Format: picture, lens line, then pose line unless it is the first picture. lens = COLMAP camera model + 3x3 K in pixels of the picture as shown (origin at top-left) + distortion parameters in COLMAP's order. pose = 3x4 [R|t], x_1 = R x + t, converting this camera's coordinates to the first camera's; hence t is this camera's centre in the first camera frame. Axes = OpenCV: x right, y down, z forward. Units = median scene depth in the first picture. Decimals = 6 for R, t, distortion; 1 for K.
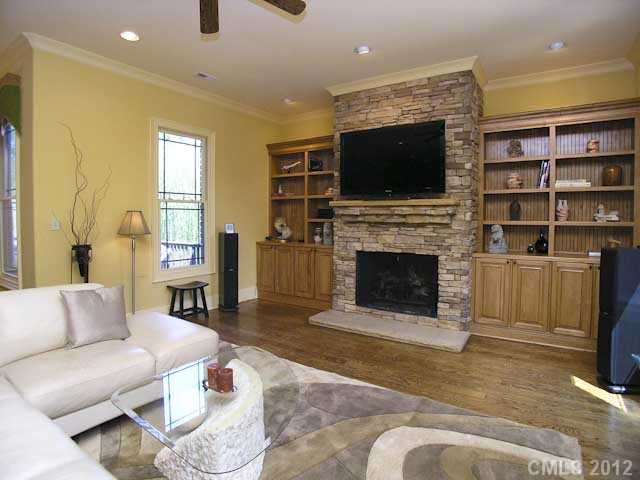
lens RADIAL K [[377.7, 0, 320.0], [0, 377.7, 240.0], [0, 0, 1]] dist [-0.002197, -0.000393]
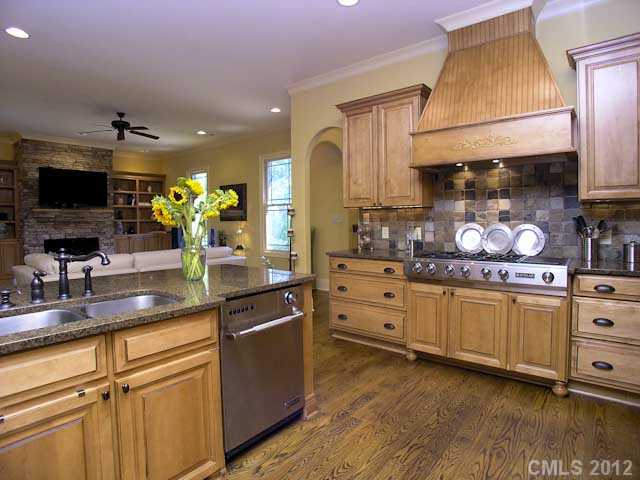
lens RADIAL K [[377.7, 0, 320.0], [0, 377.7, 240.0], [0, 0, 1]] dist [-0.002197, -0.000393]
pose [[0.084017, -0.070903, 0.993939, -1.526471], [0.052287, 0.996405, 0.066659, -0.017273], [-0.995092, 0.046369, 0.087422, -0.324250]]
